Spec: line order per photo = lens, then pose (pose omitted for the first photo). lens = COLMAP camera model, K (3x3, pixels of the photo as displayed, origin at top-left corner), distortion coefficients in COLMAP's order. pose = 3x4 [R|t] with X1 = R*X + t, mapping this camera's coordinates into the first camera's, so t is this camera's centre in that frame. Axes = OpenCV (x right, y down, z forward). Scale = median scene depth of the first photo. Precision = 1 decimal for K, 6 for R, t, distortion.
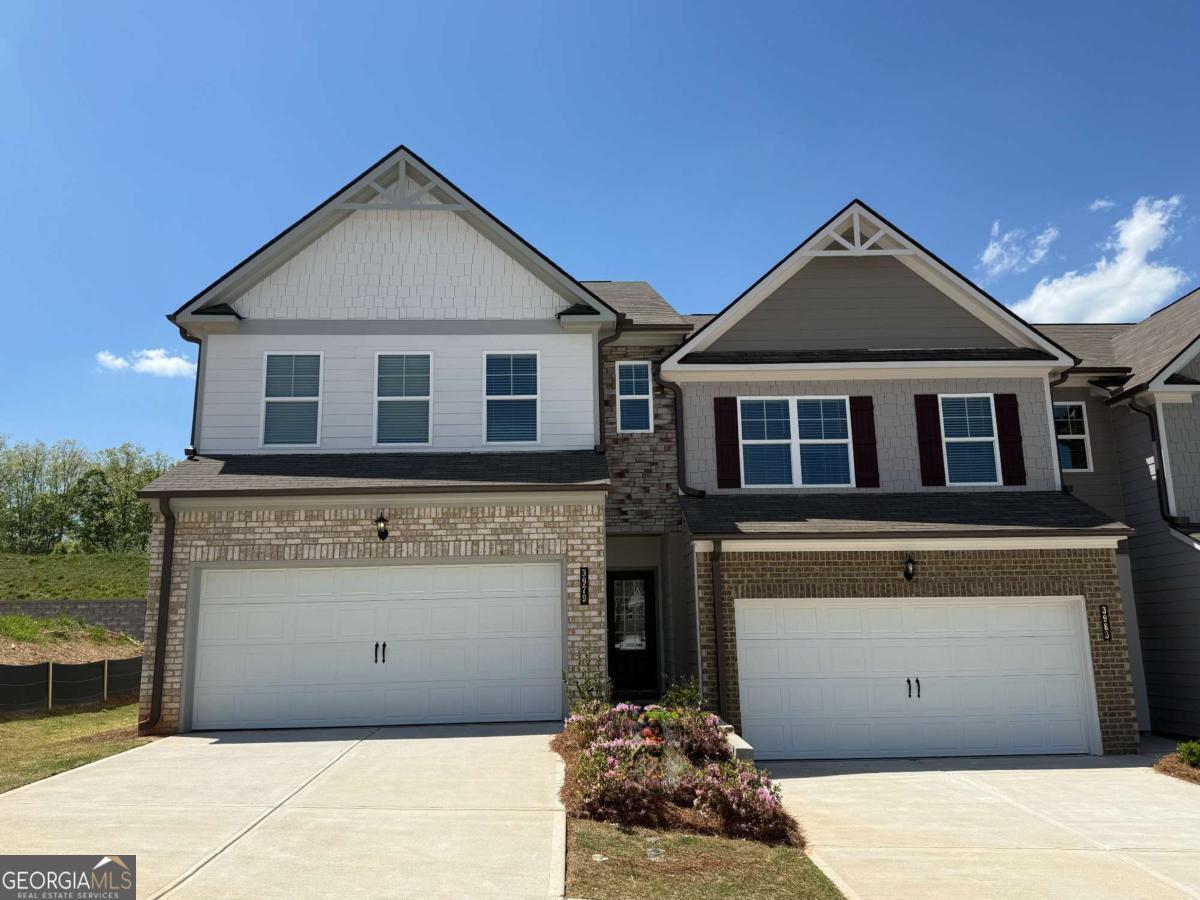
lens RADIAL K [[932.7, 0, 600.0], [0, 932.7, 450.0], [0, 0, 1]] dist [0.134400, -0.205813]
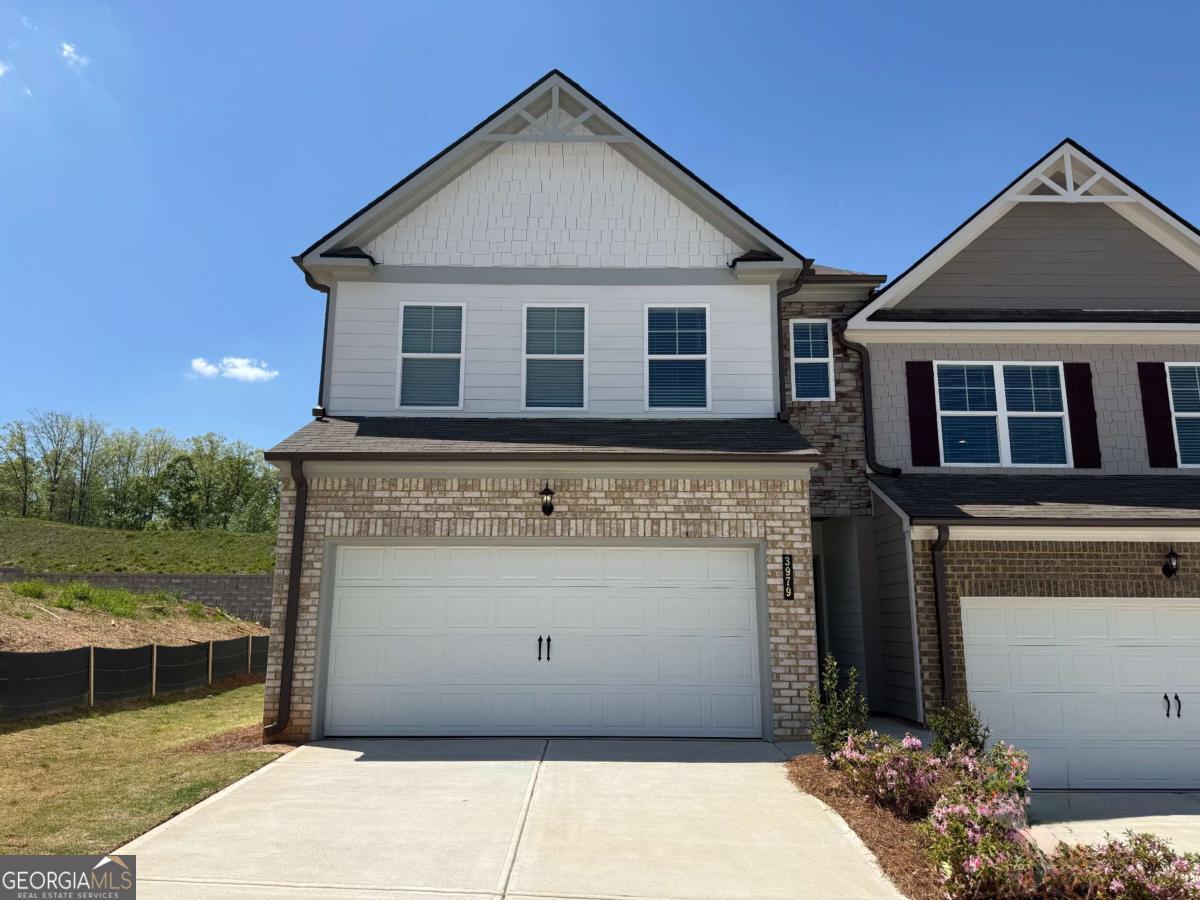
lens RADIAL K [[836.6, 0, 600.0], [0, 836.6, 450.0], [0, 0, 1]] dist [0.152785, -0.271786]
pose [[0.999381, 0.016748, -0.030923, -0.142134], [-0.016660, 0.999856, 0.003108, 0.029339], [0.030971, -0.002590, 0.999517, 0.216789]]
